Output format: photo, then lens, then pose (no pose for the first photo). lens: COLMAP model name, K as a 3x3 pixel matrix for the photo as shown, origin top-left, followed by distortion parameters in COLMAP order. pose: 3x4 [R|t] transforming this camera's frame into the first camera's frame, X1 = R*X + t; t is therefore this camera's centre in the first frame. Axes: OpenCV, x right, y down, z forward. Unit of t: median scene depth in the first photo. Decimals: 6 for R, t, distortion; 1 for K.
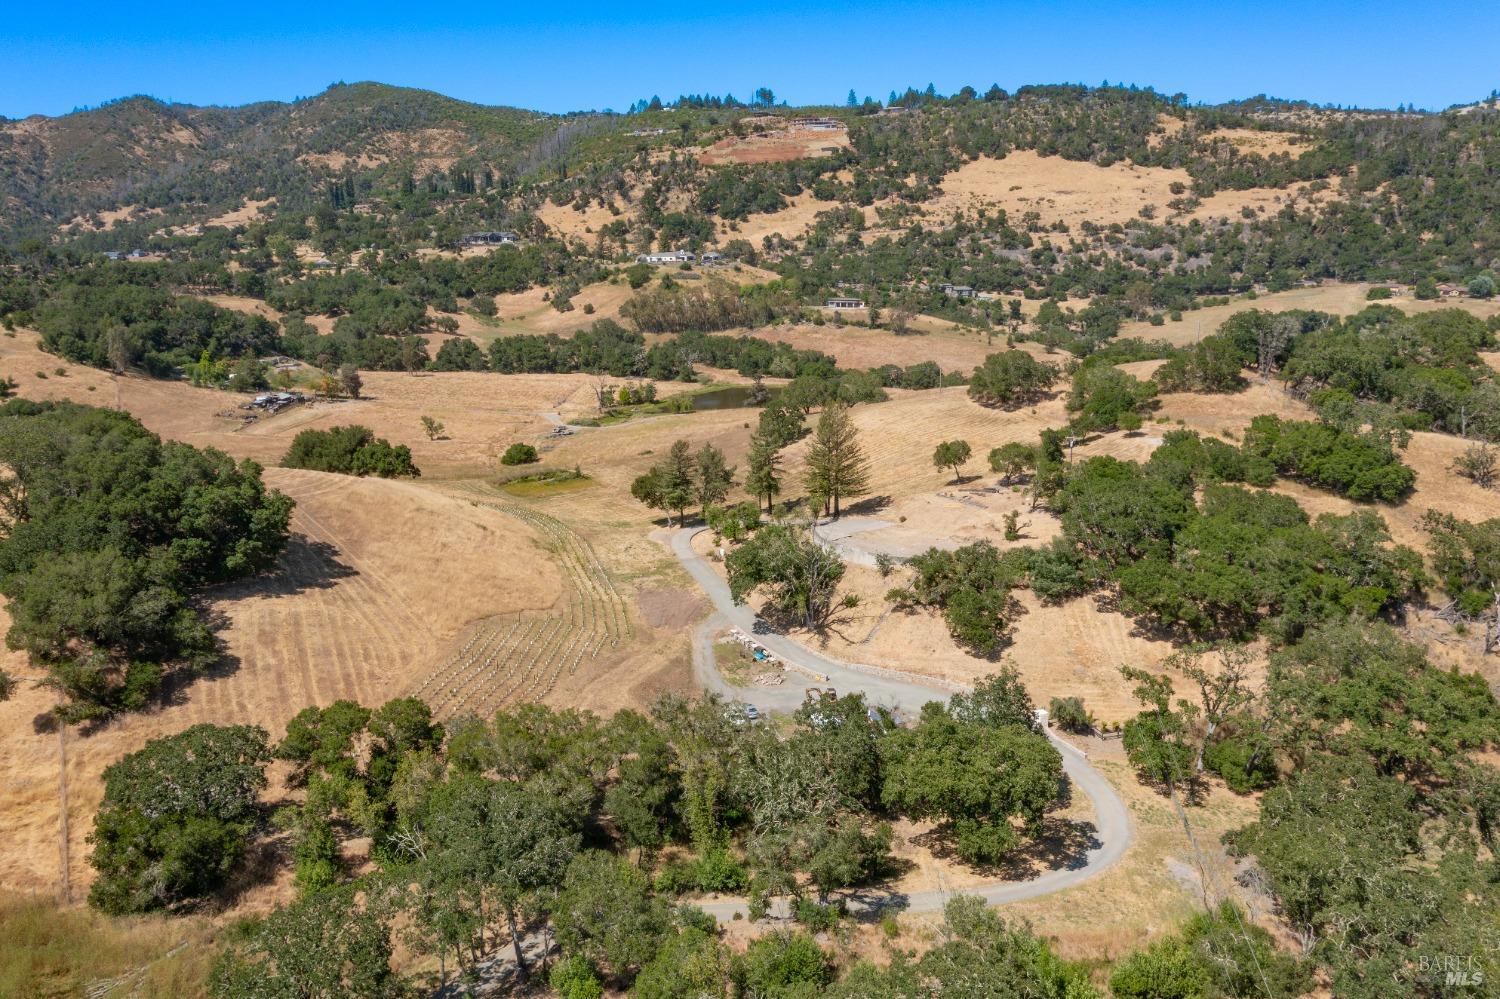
lens RADIAL K [[1193.5, 0, 747.3], [0, 1193.5, 489.7], [0, 0, 1]] dist [0.010138, 0.008134]
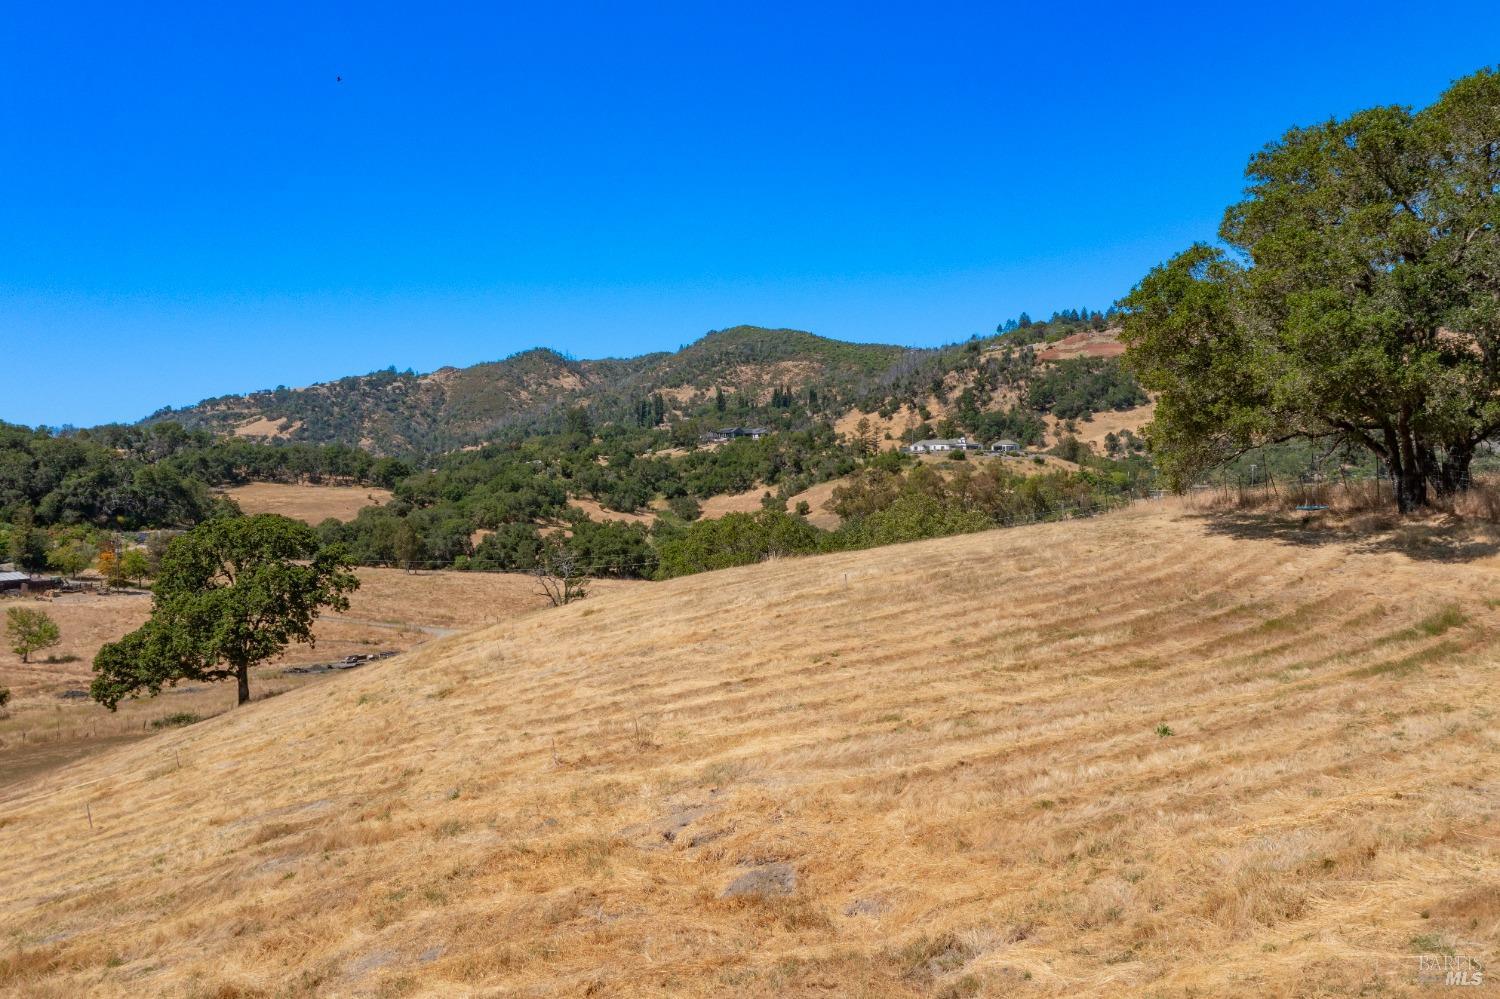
lens RADIAL K [[1193.5, 0, 747.3], [0, 1193.5, 489.7], [0, 0, 1]] dist [0.010138, 0.008134]
pose [[0.939537, 0.000751, -0.342446, 0.050855], [-0.074876, 0.976252, -0.203288, -0.010589], [0.334161, 0.216638, 0.917281, 0.223290]]
